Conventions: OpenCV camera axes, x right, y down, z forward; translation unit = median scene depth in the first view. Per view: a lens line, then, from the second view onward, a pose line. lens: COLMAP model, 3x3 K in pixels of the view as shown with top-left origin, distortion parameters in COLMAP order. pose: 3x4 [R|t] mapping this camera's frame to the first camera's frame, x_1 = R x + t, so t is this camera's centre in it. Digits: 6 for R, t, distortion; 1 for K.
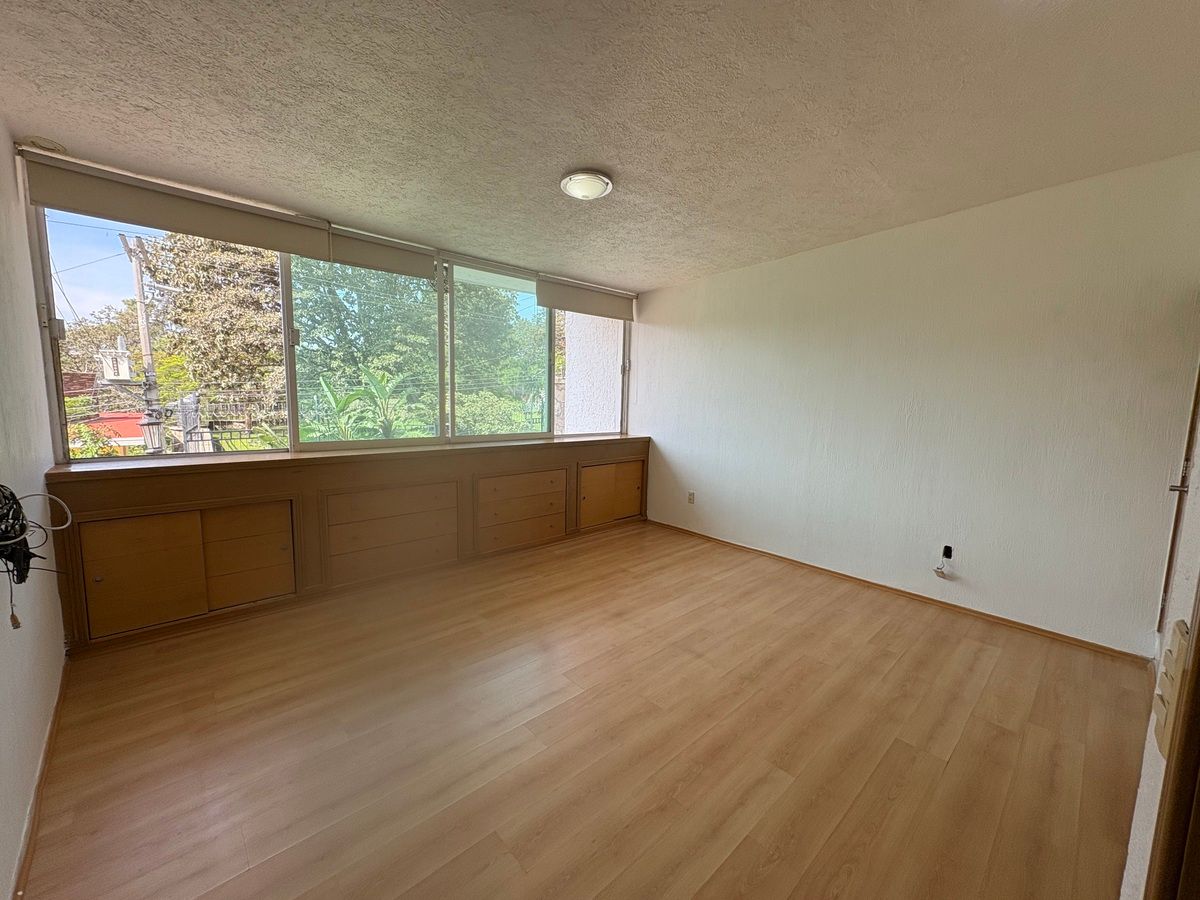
lens RADIAL K [[478.4, 0, 599.3], [0, 478.4, 451.2], [0, 0, 1]] dist [-0.002149, 0.001290]
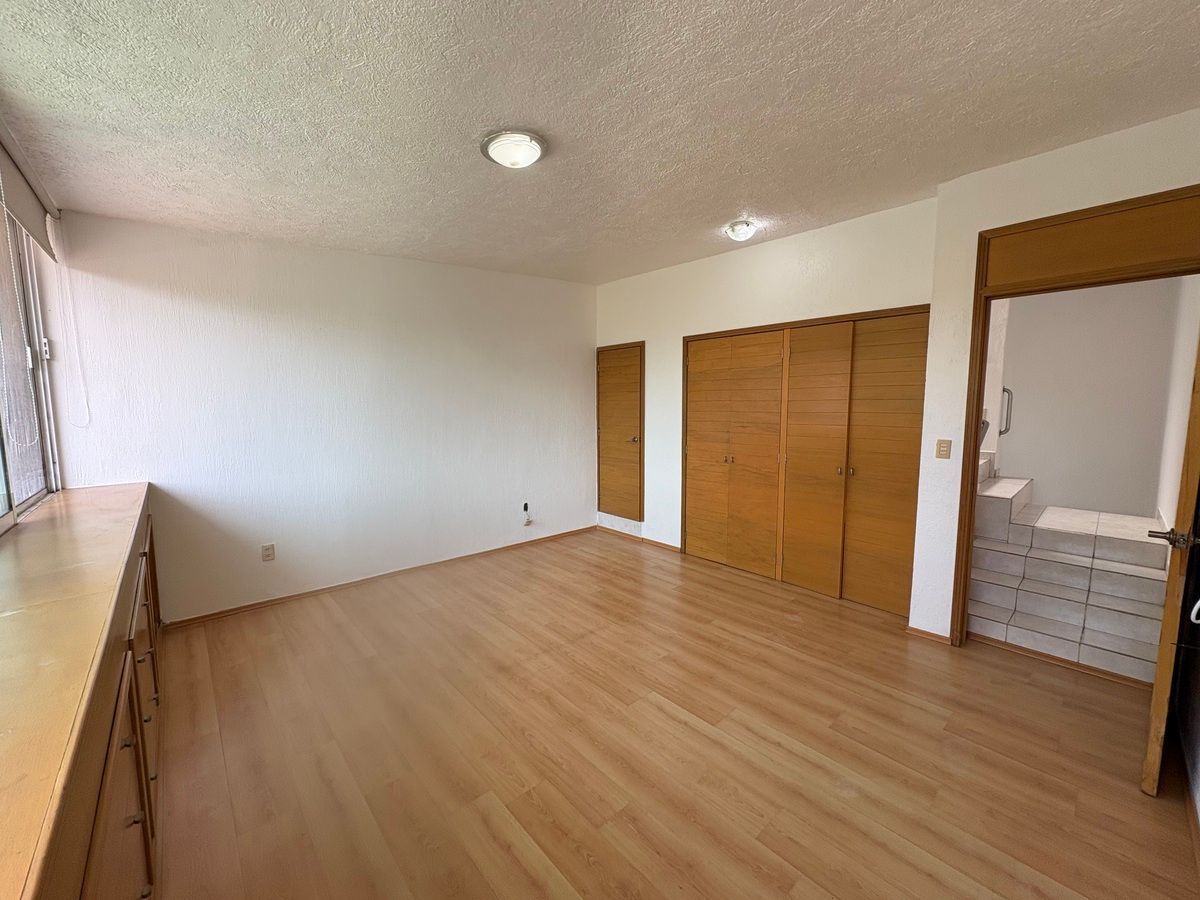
lens RADIAL K [[478.4, 0, 599.5], [0, 478.4, 448.1], [0, 0, 1]] dist [-0.002149, 0.001290]
pose [[0.007358, -0.119952, 0.992752, -0.770628], [0.121192, 0.985568, 0.118185, -0.124633], [-0.992602, 0.119444, 0.021790, 0.789178]]
